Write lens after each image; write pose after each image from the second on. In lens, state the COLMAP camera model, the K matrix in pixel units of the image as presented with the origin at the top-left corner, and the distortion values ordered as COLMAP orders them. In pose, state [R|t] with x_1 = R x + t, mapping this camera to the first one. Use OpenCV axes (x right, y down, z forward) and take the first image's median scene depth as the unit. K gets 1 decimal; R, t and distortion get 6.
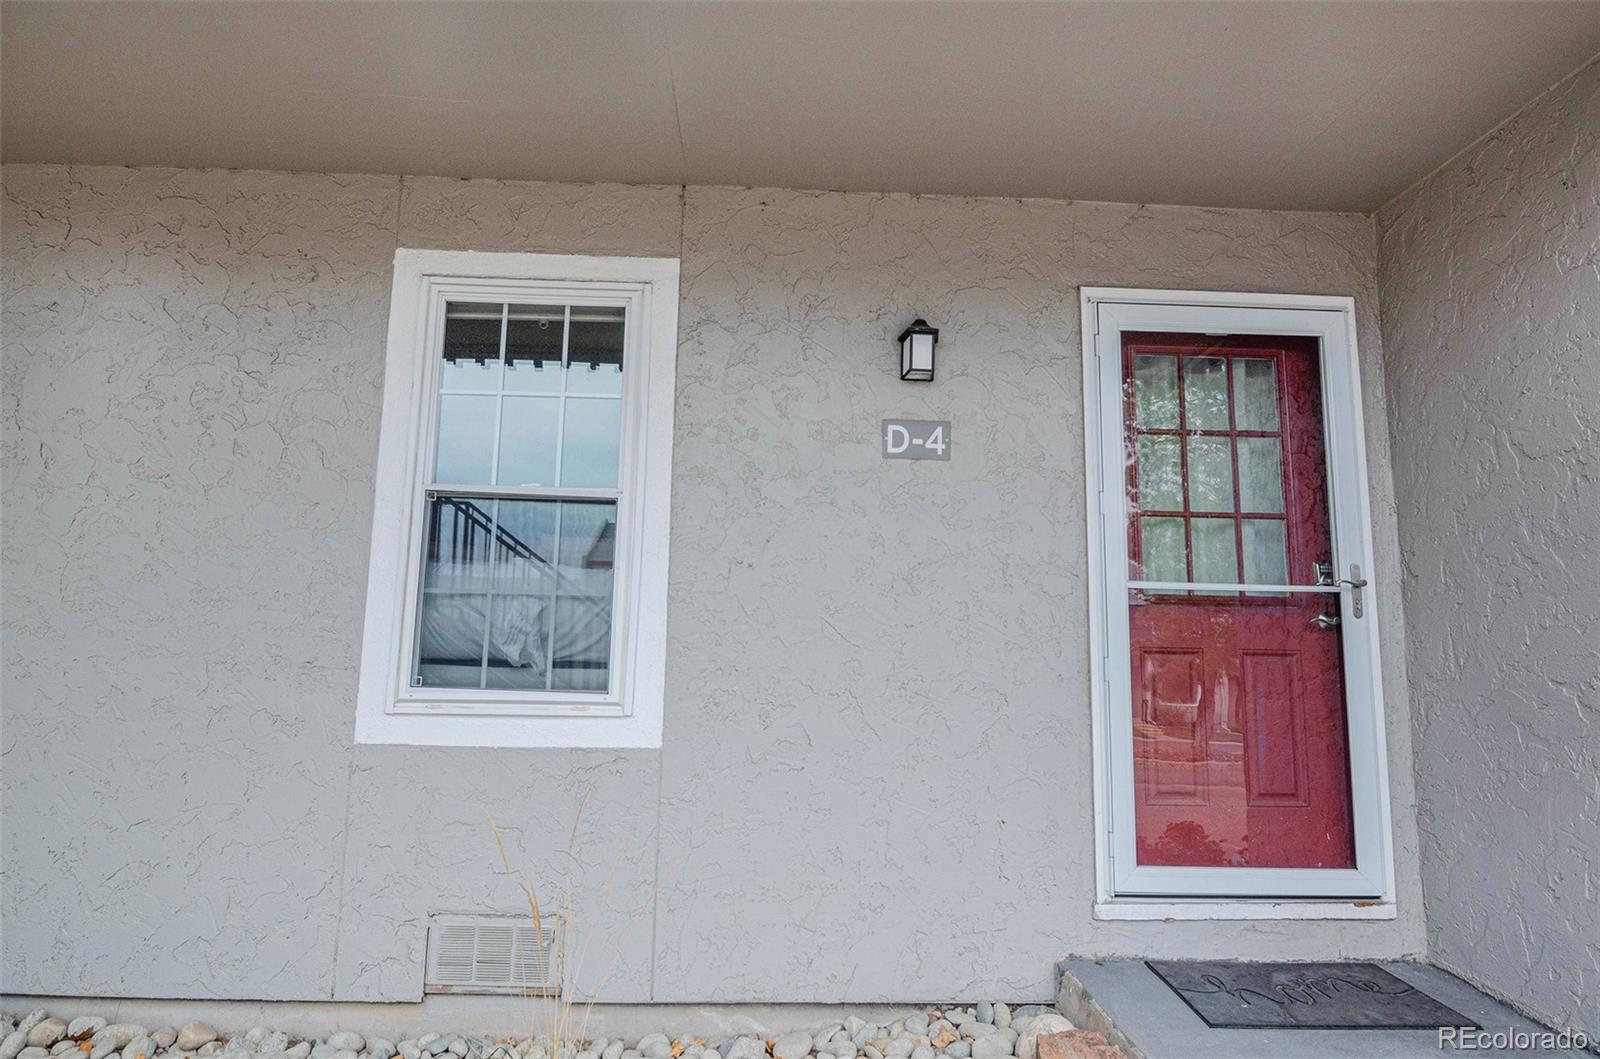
lens RADIAL K [[753.8, 0, 860.0], [0, 753.8, 508.7], [0, 0, 1]] dist [-0.002402, -0.000200]
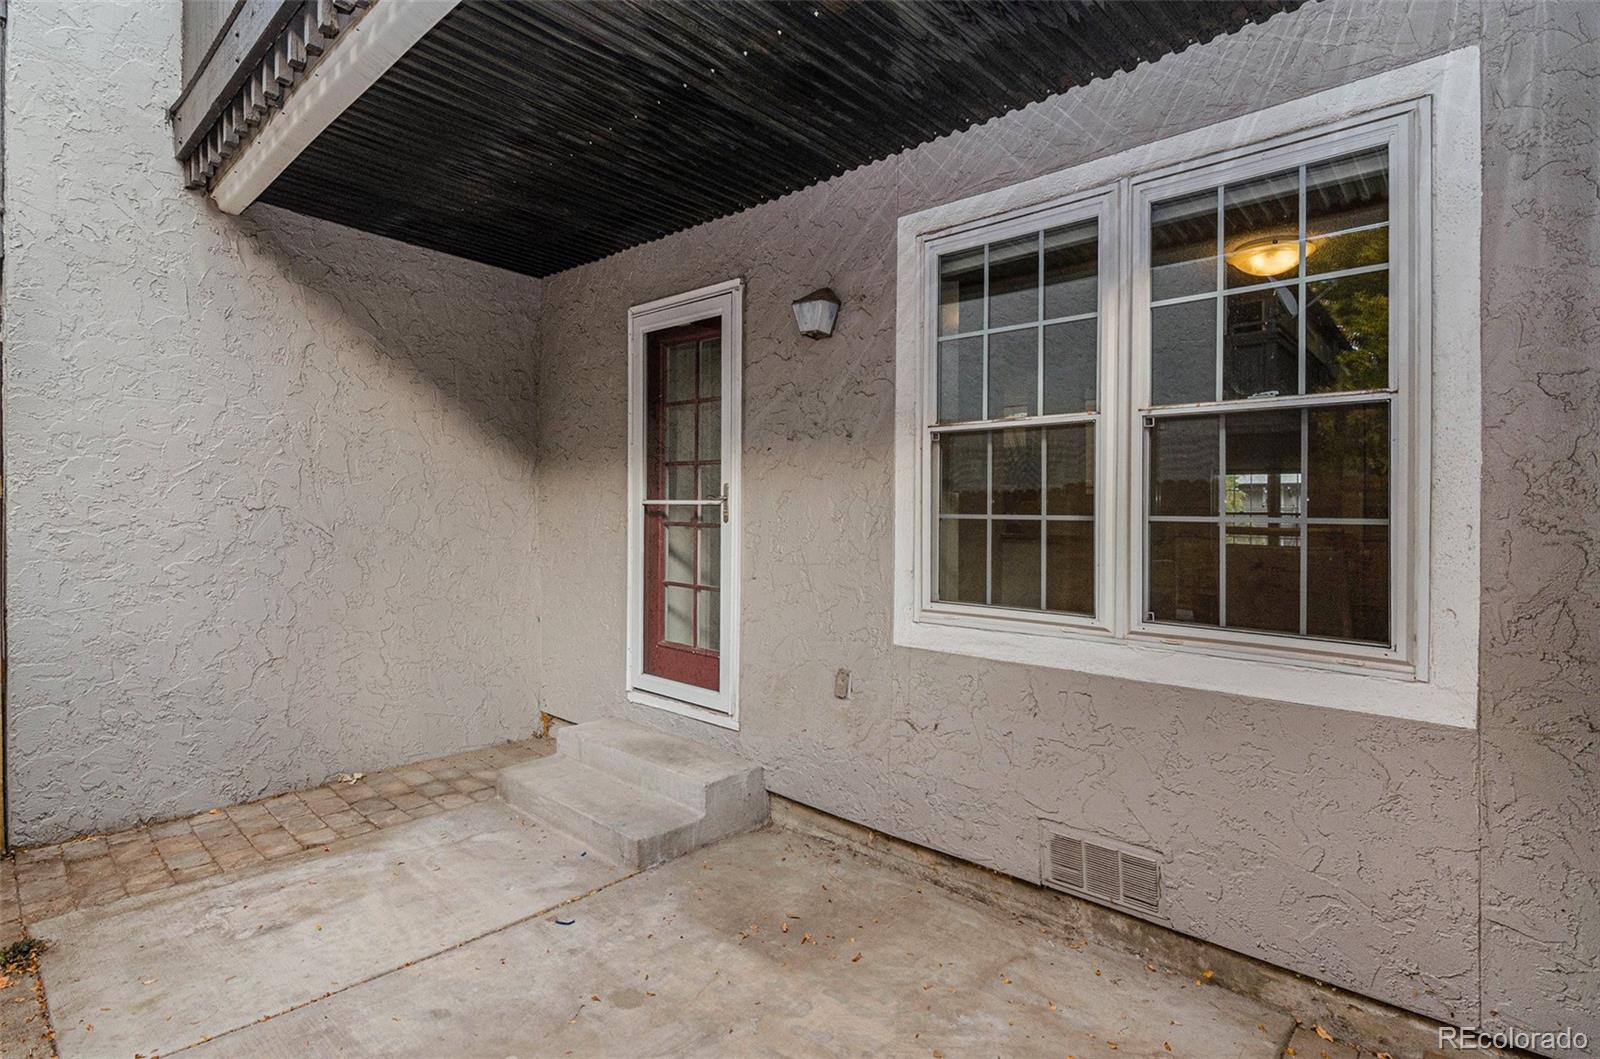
lens RADIAL K [[789.8, 0, 800.6], [0, 789.8, 540.6], [0, 0, 1]] dist [0.002708, -0.000179]
pose [[0.714319, 0.008567, -0.699768, 0.121268], [0.084433, 0.991566, 0.098328, 0.003074], [0.694708, -0.129321, 0.707571, 0.004012]]
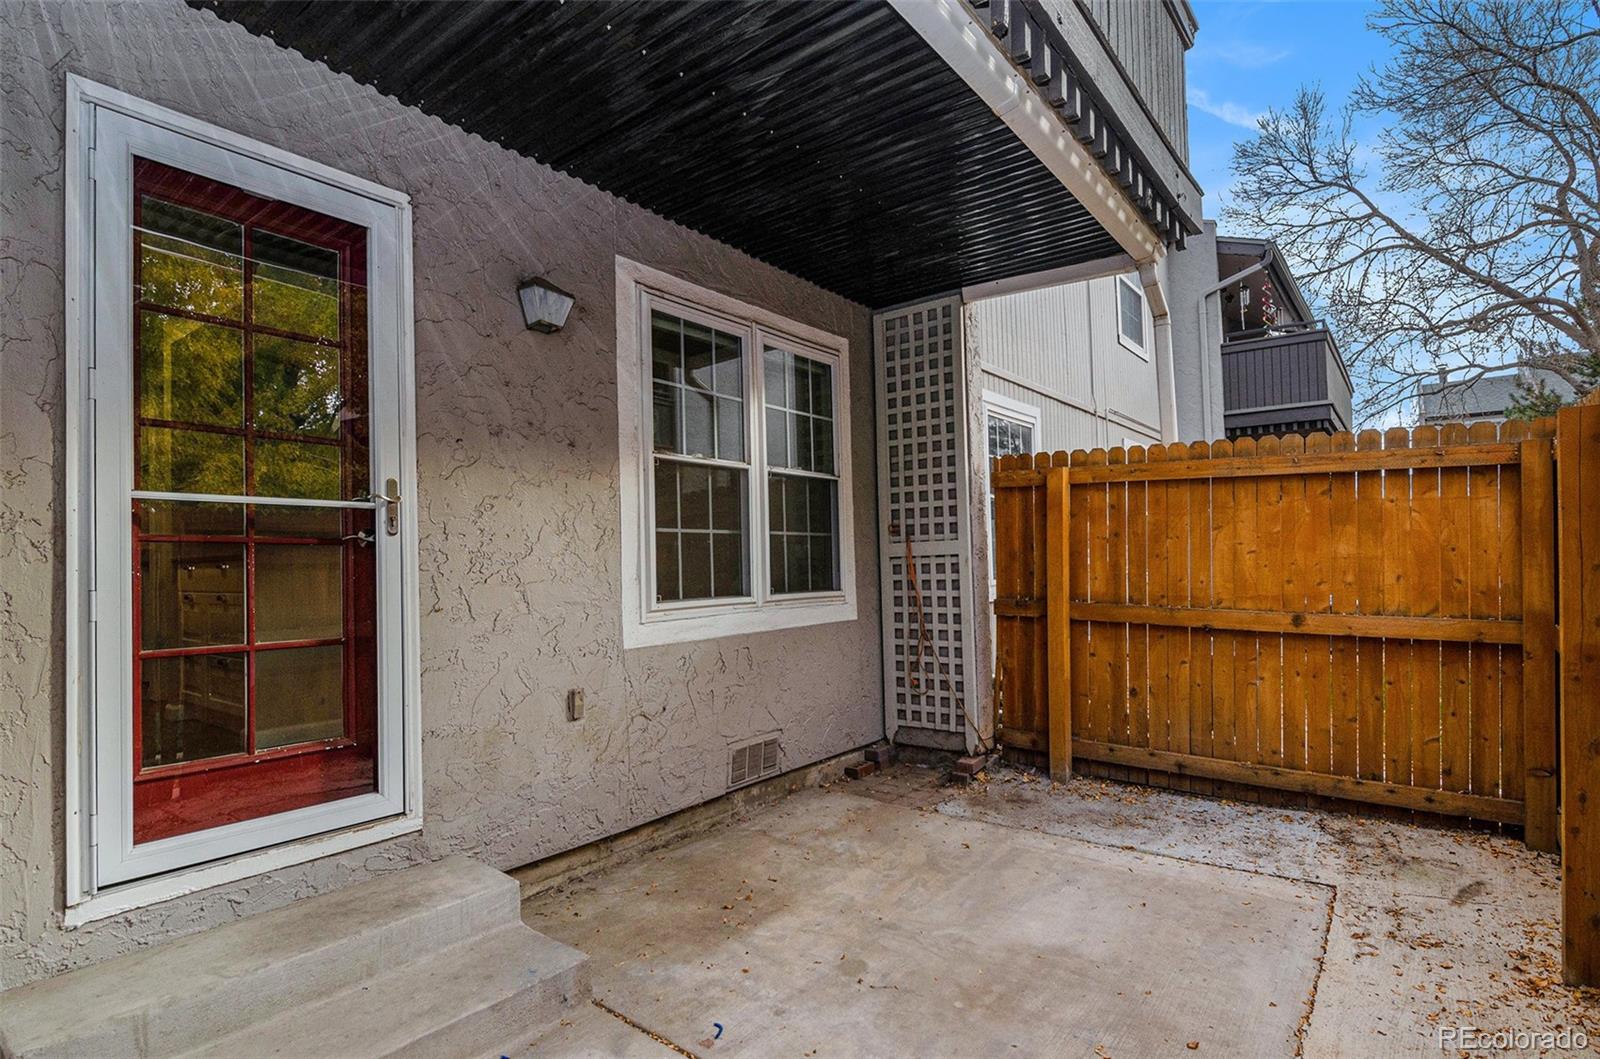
lens RADIAL K [[783.0, 0, 800.0], [0, 783.0, 529.5], [0, 0, 1]] dist [0.002317, -0.000240]
pose [[0.647141, -0.003157, 0.762364, -1.514701], [-0.072952, 0.995146, 0.066047, -0.009144], [-0.758872, -0.098358, 0.643769, -0.091894]]
